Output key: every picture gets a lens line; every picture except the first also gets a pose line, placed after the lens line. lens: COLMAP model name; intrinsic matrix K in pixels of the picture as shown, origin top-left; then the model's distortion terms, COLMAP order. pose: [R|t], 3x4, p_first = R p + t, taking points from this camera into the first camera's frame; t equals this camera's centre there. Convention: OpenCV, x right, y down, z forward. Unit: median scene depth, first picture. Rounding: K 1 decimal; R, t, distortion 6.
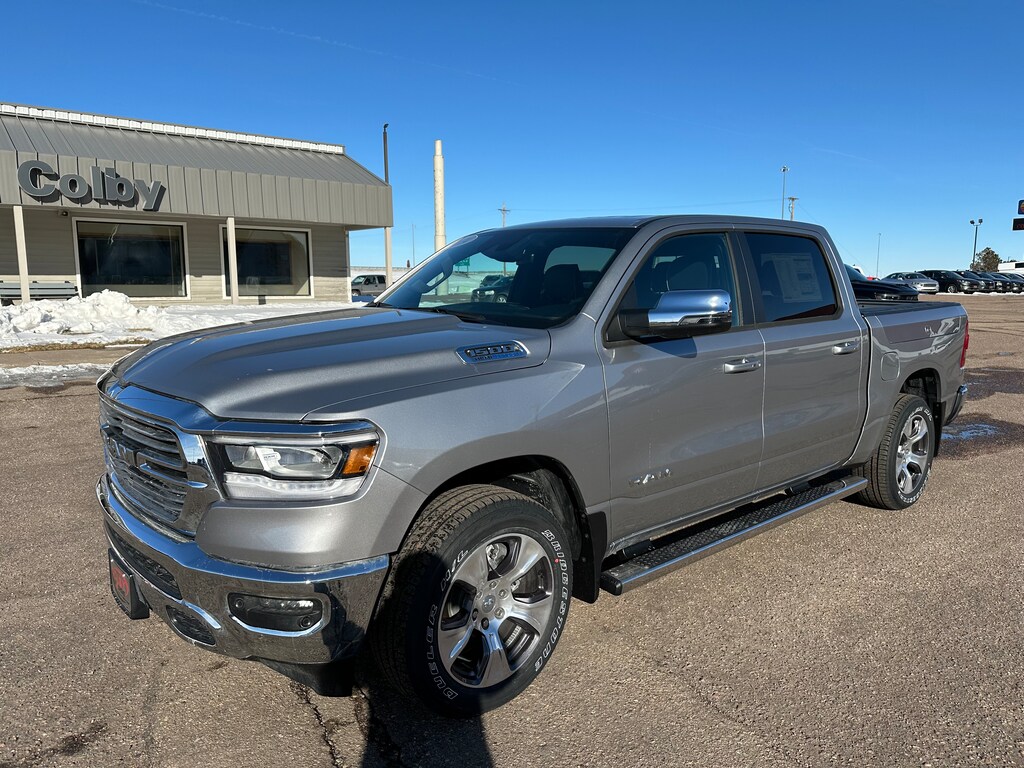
lens RADIAL K [[755.5, 0, 525.2], [0, 755.5, 383.6], [0, 0, 1]] dist [0.006563, 0.005927]
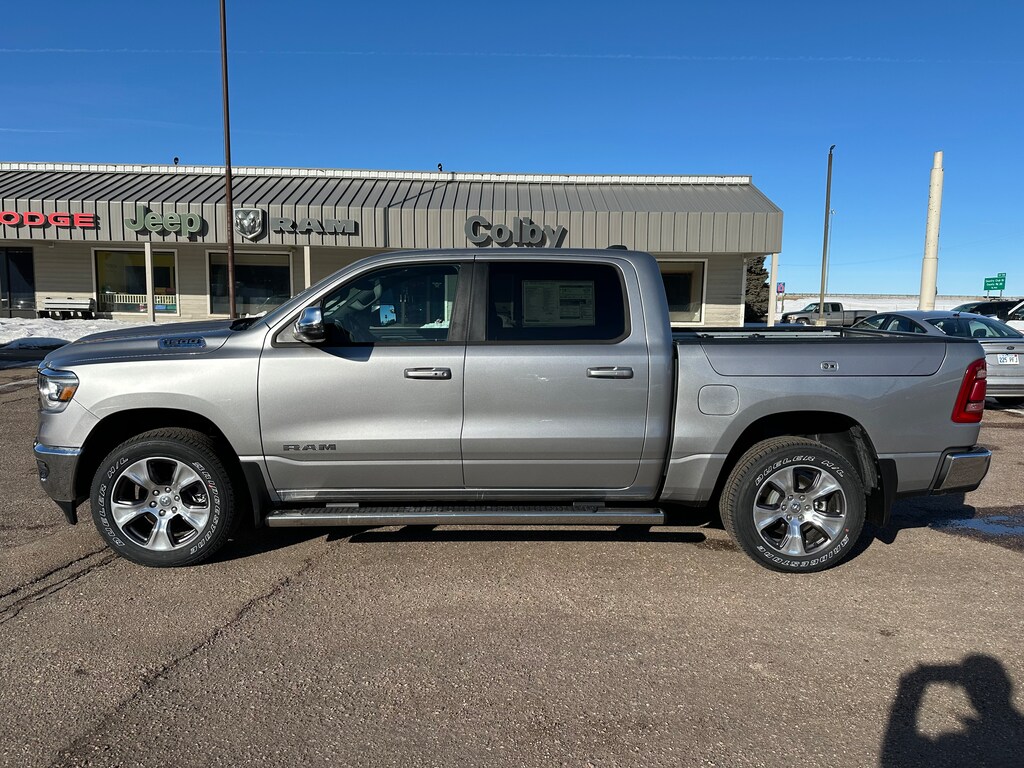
lens RADIAL K [[771.8, 0, 512.0], [0, 771.8, 384.0], [0, 0, 1]] dist [0.007384, -0.000264]
pose [[0.747041, 0.073230, -0.660732, 0.293187], [-0.099252, 0.995060, -0.001933, -0.004772], [0.657327, 0.067023, 0.750620, 0.044070]]
